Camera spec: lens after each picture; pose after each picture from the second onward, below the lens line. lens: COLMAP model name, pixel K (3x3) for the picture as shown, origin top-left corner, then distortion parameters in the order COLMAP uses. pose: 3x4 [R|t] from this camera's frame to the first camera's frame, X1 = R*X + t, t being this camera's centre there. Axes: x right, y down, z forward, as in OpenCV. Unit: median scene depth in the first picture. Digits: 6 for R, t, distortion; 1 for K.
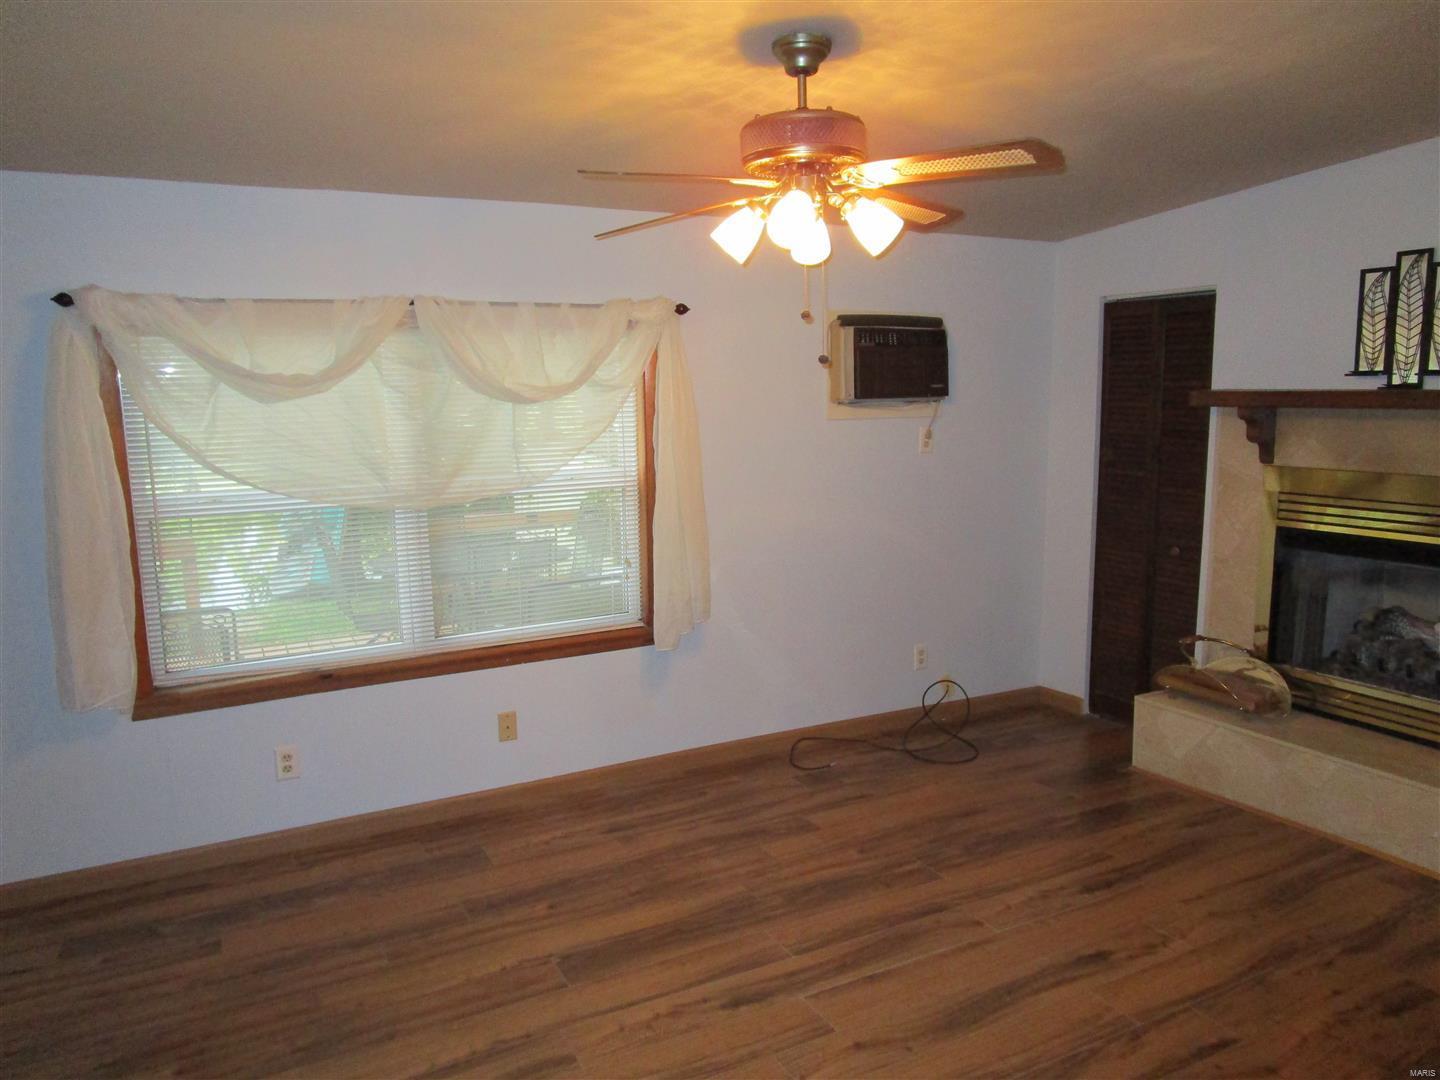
lens RADIAL K [[1024.3, 0, 717.7], [0, 1024.3, 547.4], [0, 0, 1]] dist [-0.035163, 0.016375]
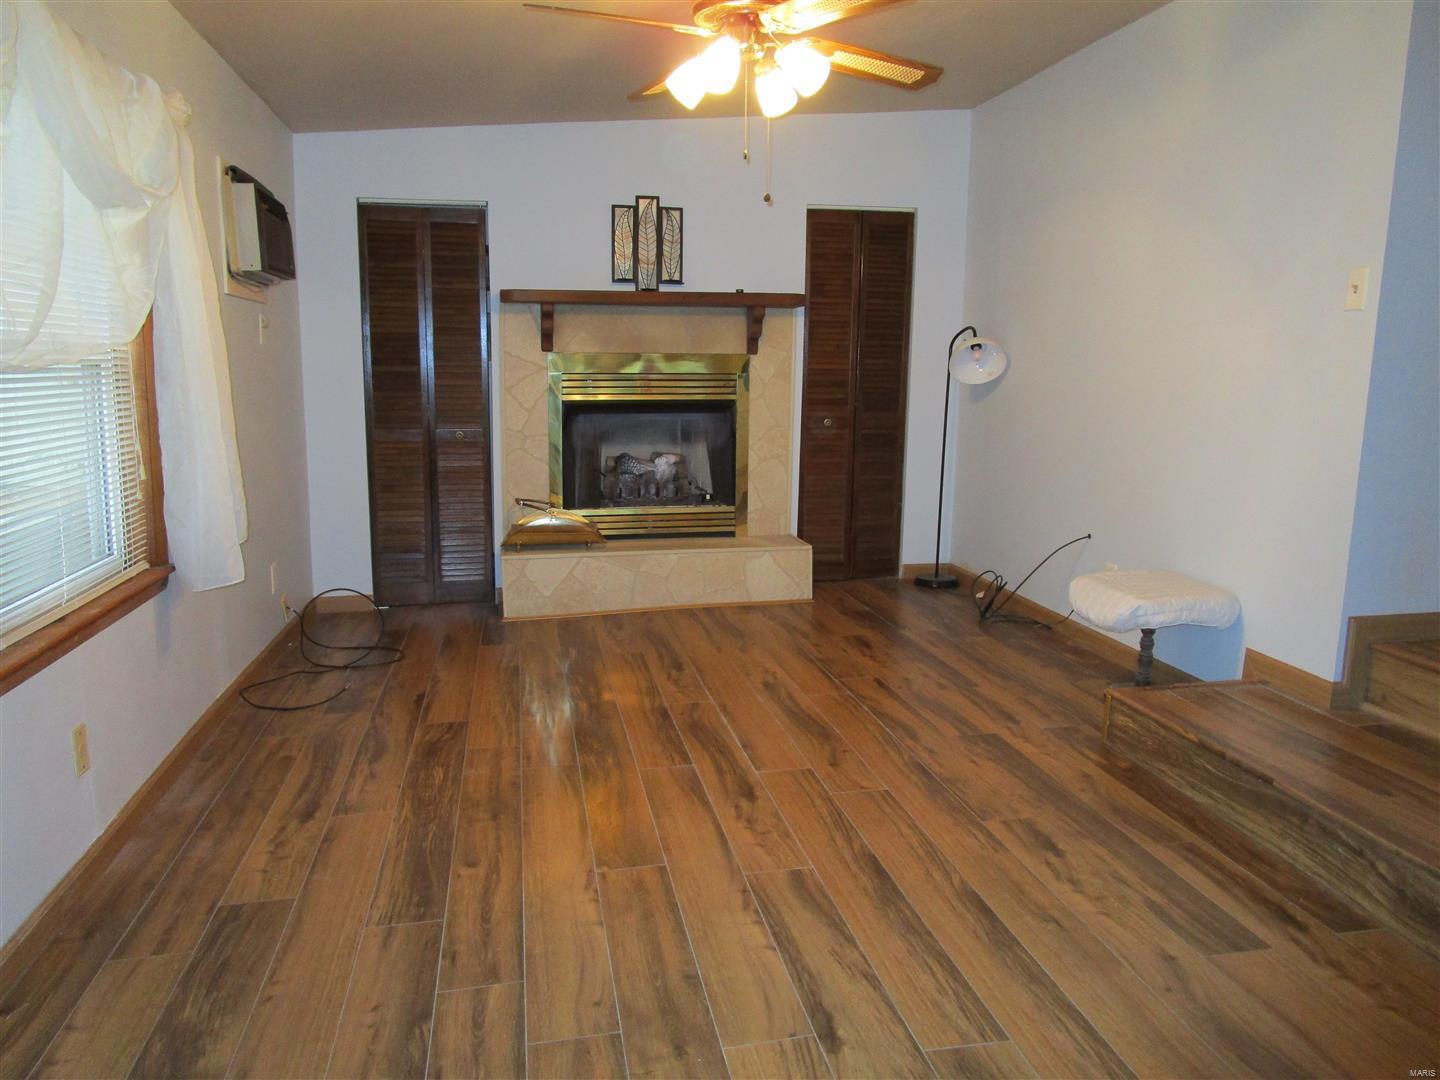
lens RADIAL K [[1024.3, 0, 720.8], [0, 1024.3, 534.9], [0, 0, 1]] dist [-0.035163, 0.016375]
pose [[0.291310, -0.142128, 0.946012, -0.714894], [0.141389, 0.984438, 0.104362, 0.044947], [-0.946122, 0.103354, 0.306872, 0.493239]]
